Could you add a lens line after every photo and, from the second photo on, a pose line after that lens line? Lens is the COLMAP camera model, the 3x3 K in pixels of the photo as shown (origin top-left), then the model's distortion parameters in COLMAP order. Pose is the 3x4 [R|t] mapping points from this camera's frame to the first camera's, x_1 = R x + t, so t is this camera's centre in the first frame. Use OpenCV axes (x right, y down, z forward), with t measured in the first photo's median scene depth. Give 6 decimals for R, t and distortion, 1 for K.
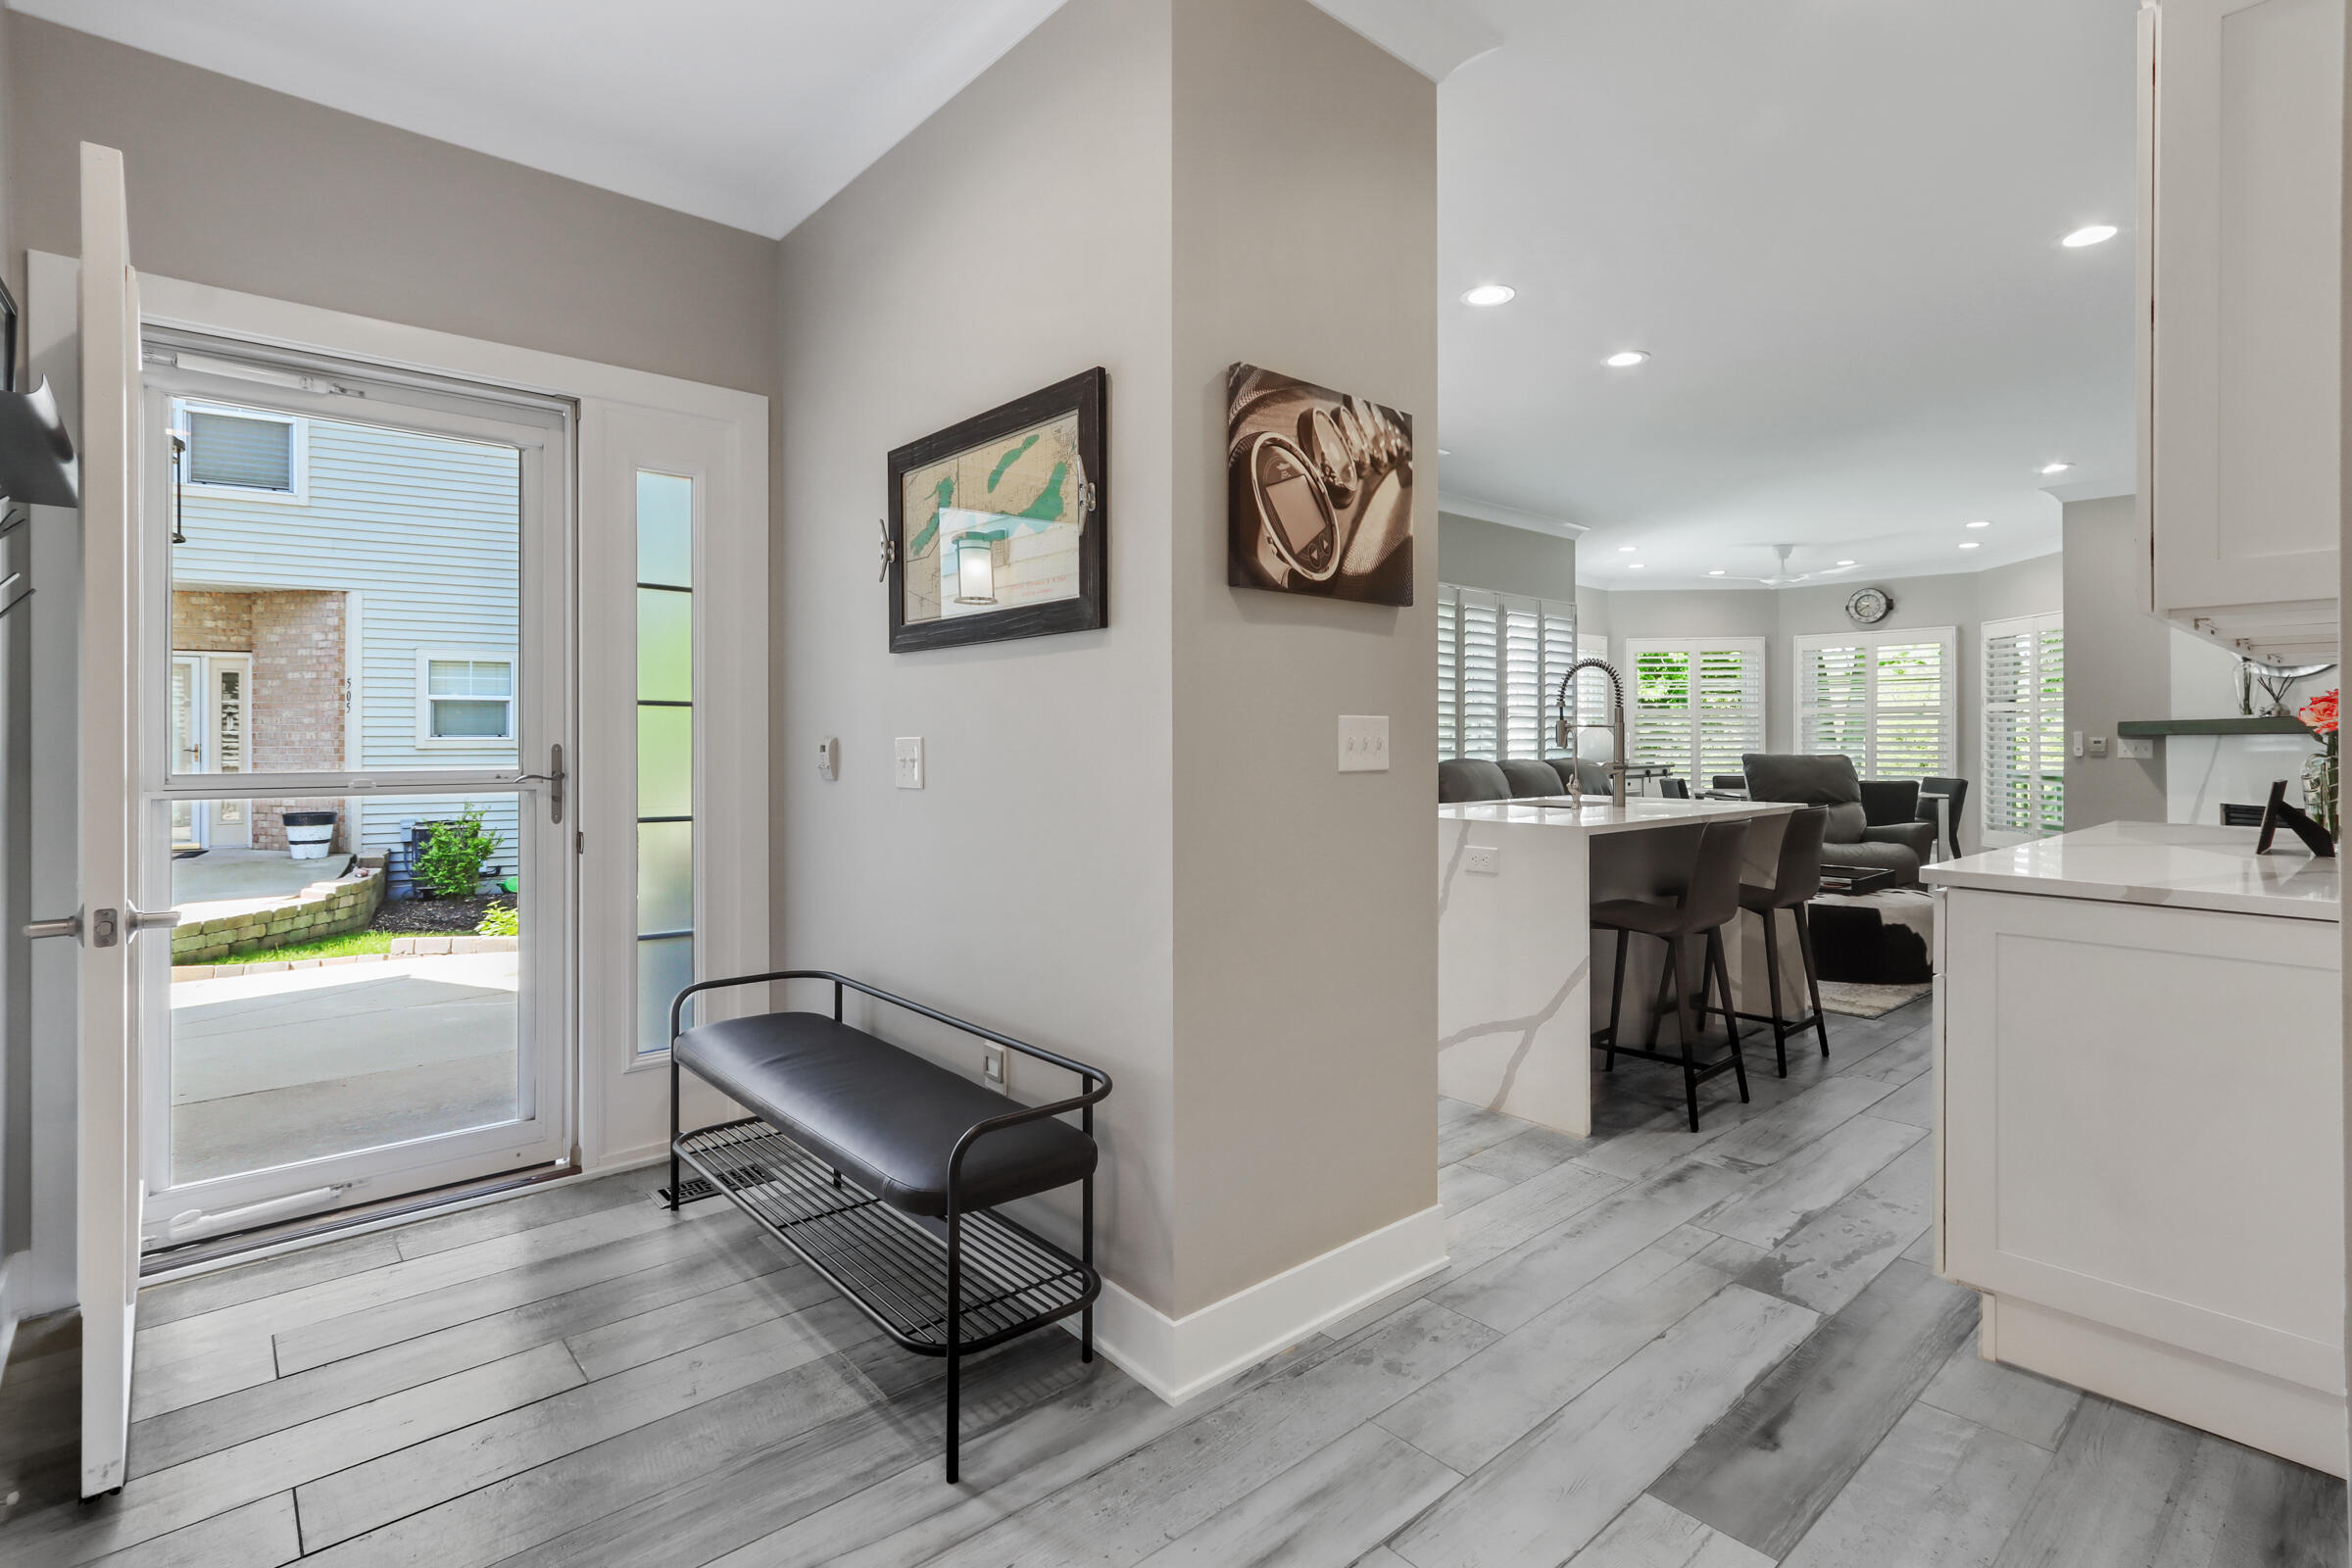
lens RADIAL K [[1125.6, 0, 1182.2], [0, 1125.6, 738.0], [0, 0, 1]] dist [0.003306, 0.003374]
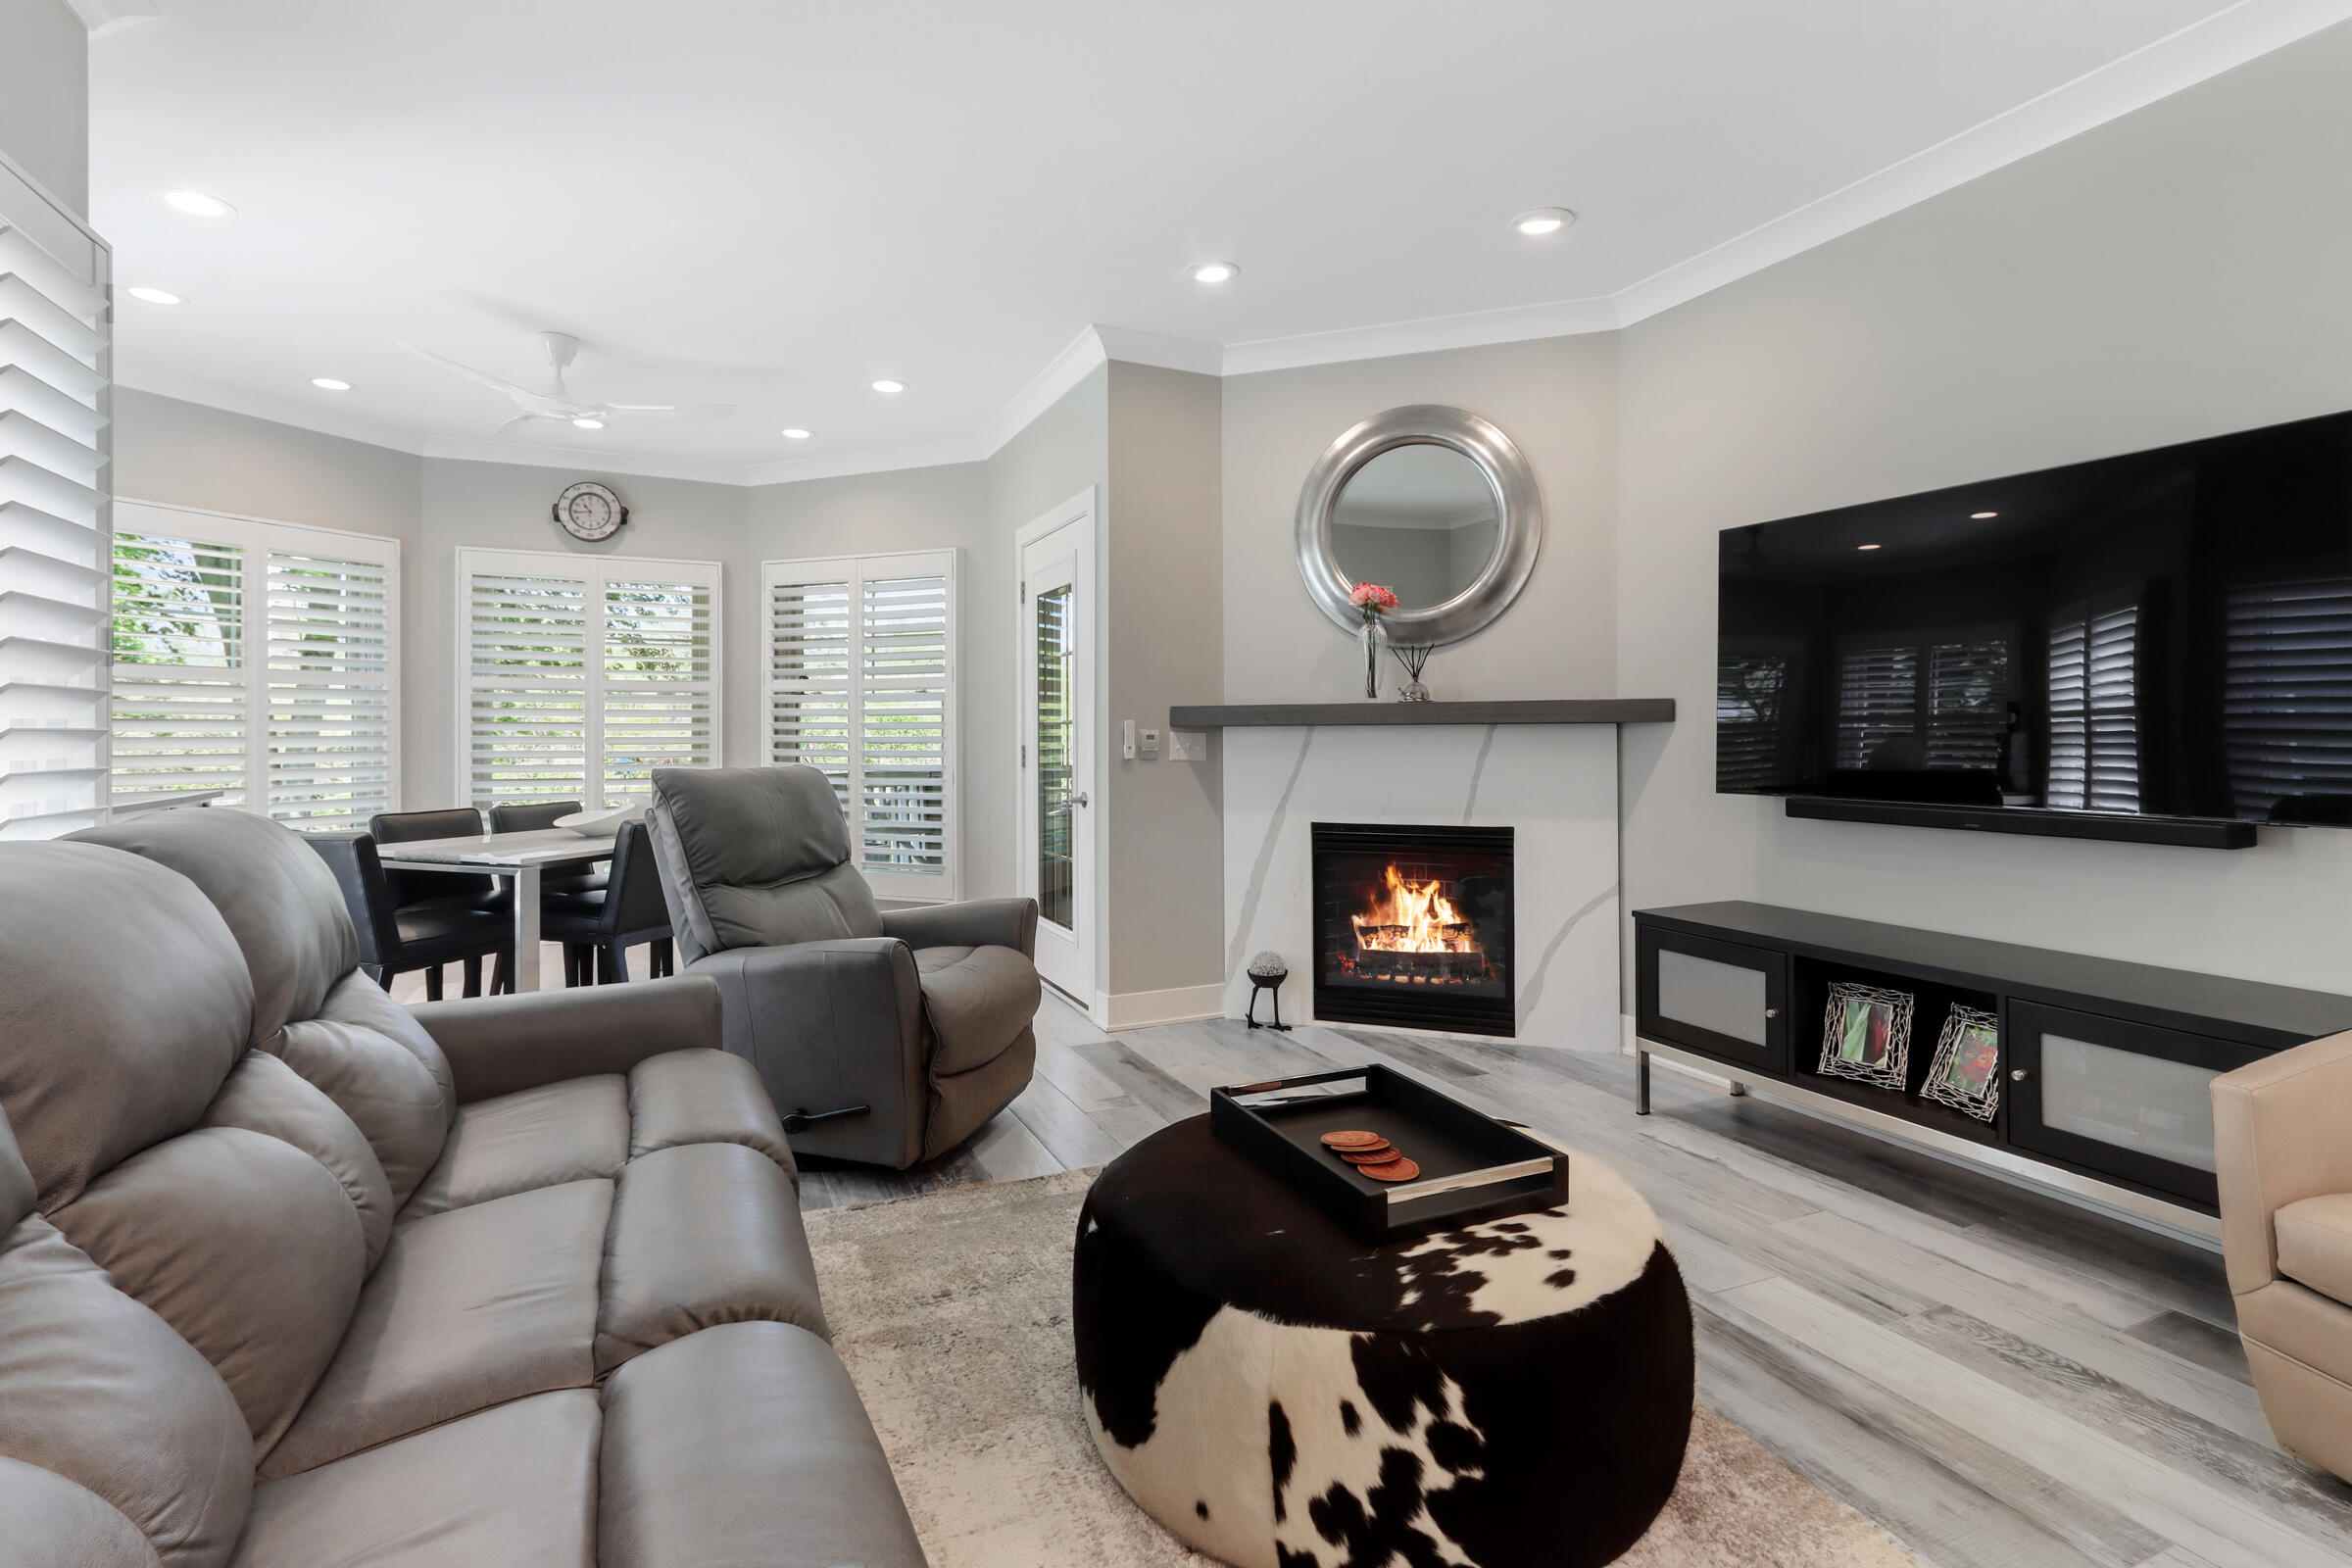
lens RADIAL K [[1125.6, 0, 1157.3], [0, 1125.6, 730.4], [0, 0, 1]] dist [0.003306, 0.003374]
pose [[0.303385, 0.001440, 0.952867, 0.199833], [-0.000498, 0.999999, -0.001353, 0.000785], [-0.952868, -0.000064, 0.303385, 0.837324]]
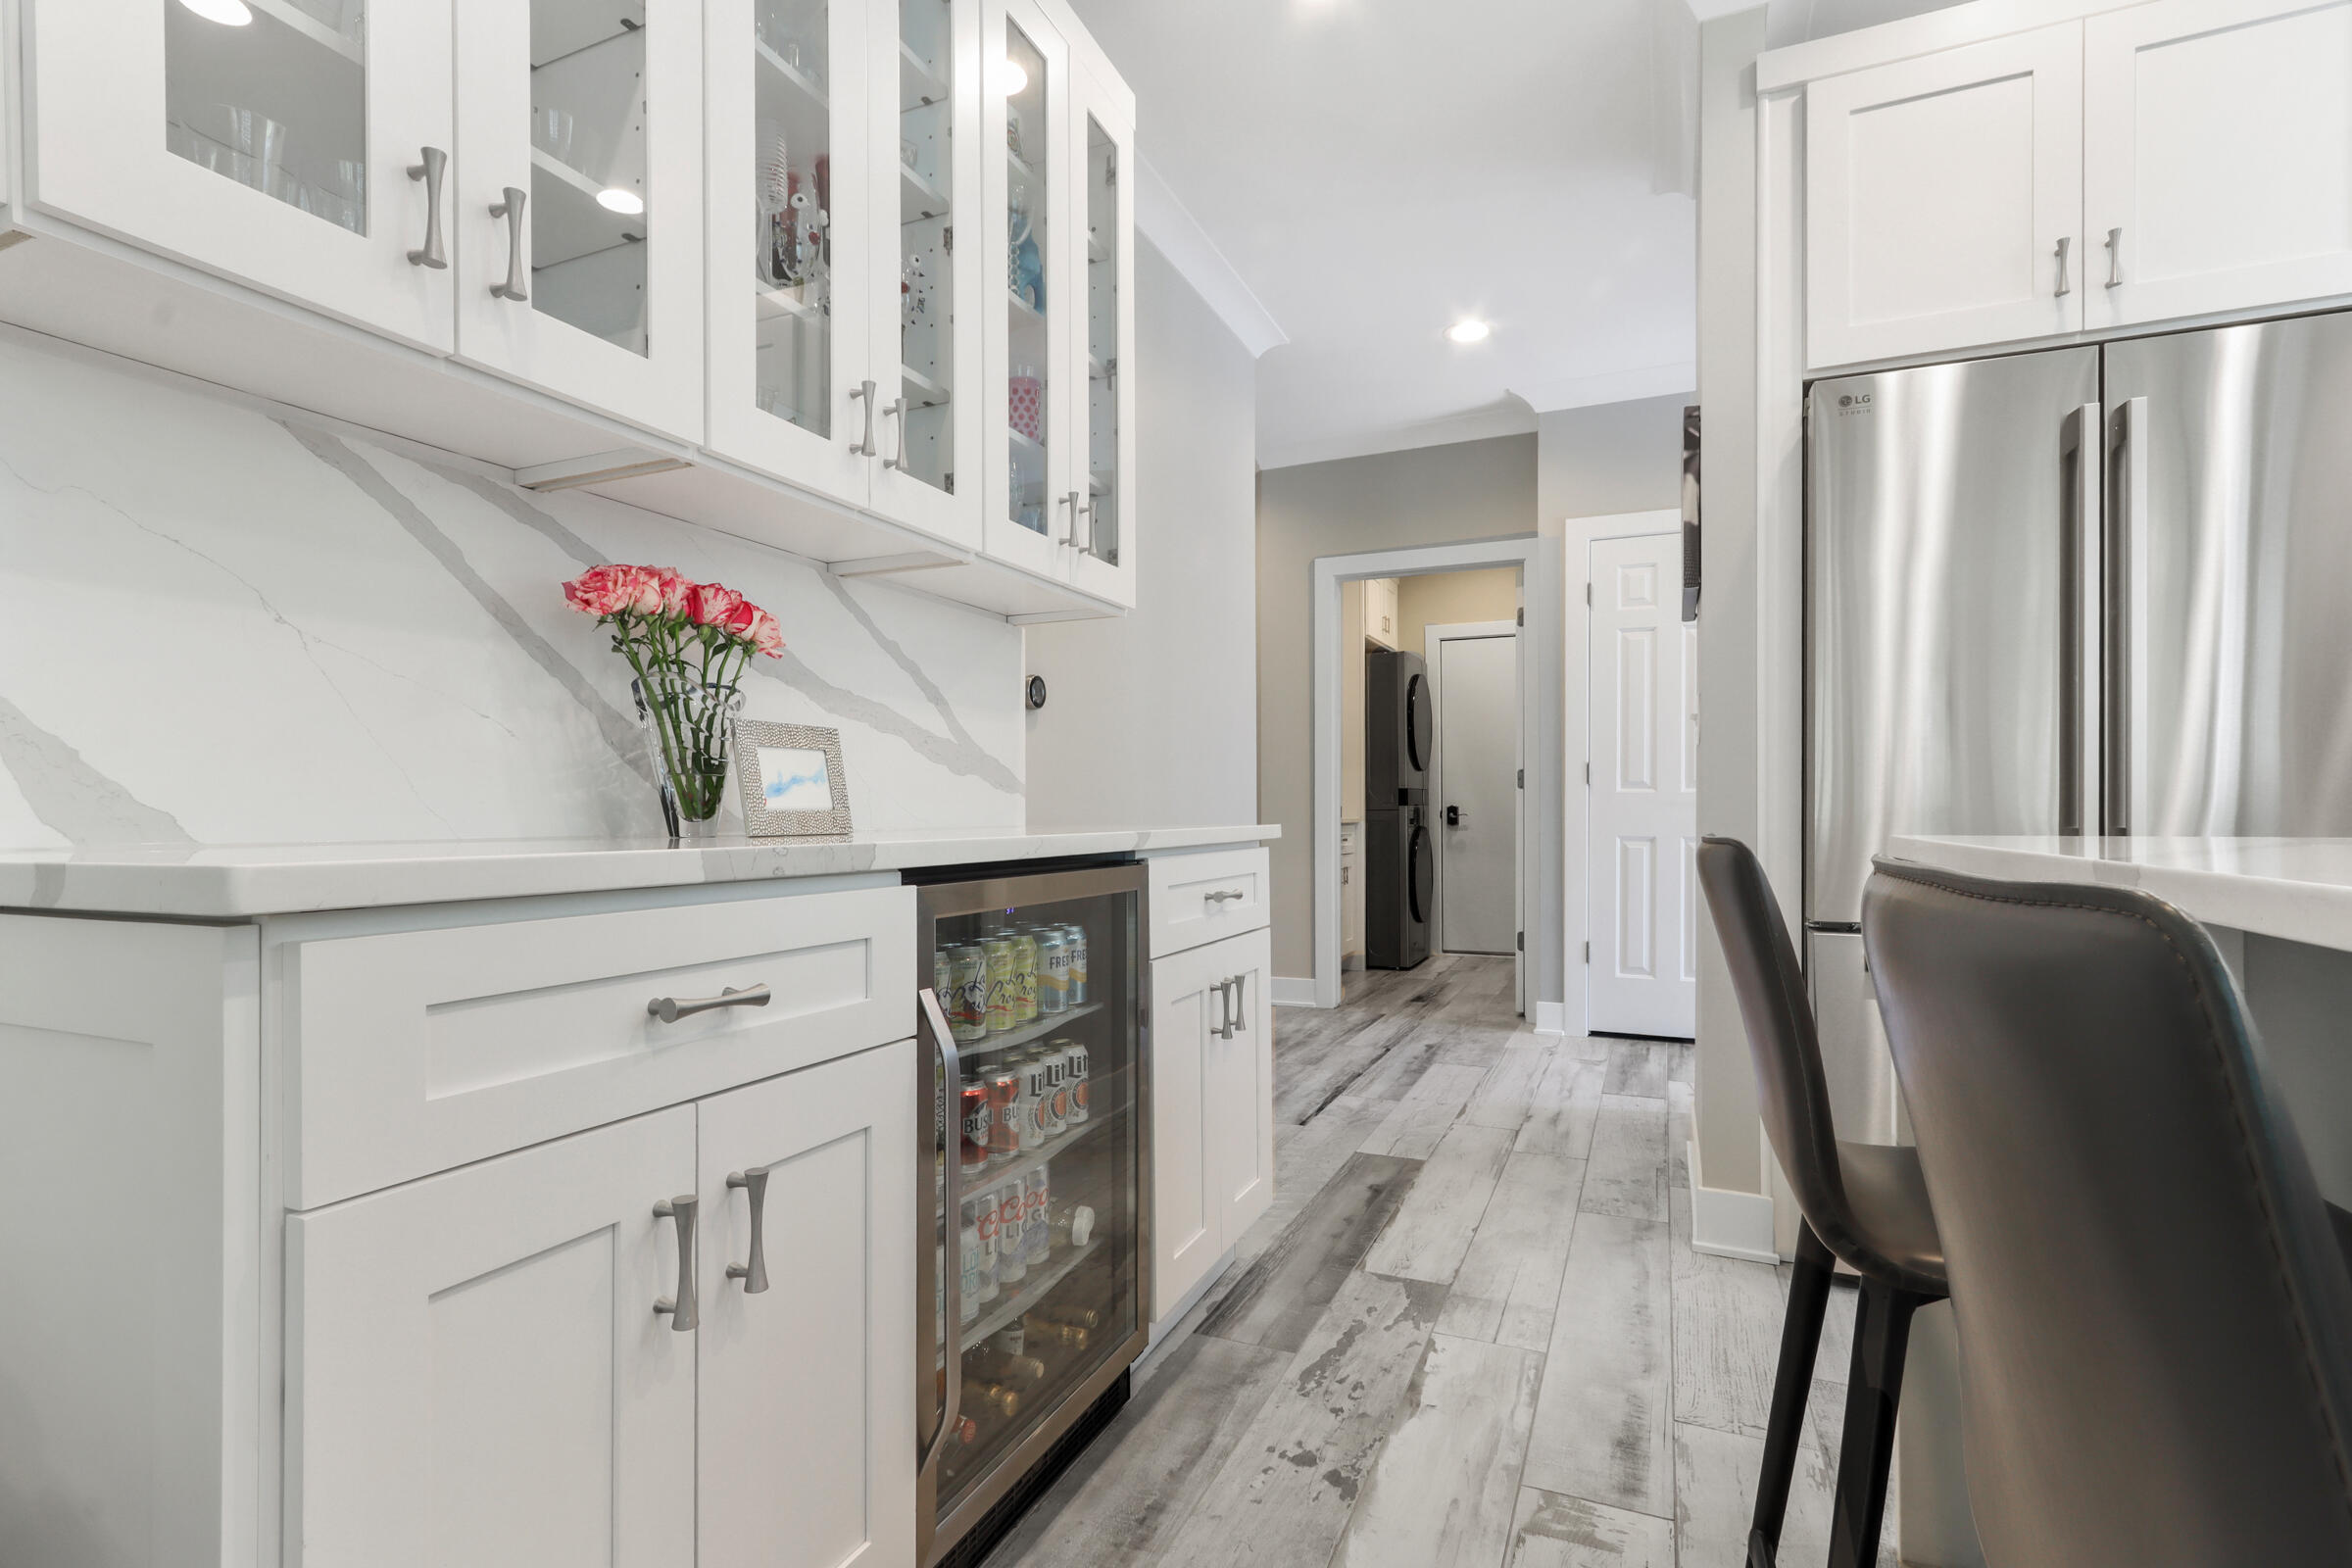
lens RADIAL K [[1125.6, 0, 1156.9], [0, 1125.6, 804.3], [0, 0, 1]] dist [0.003306, 0.003374]
pose [[-0.910632, 0.001301, -0.413217, 0.401331], [0.005113, 0.999954, -0.008119, 0.034435], [0.413187, -0.009506, -0.910597, 0.643798]]
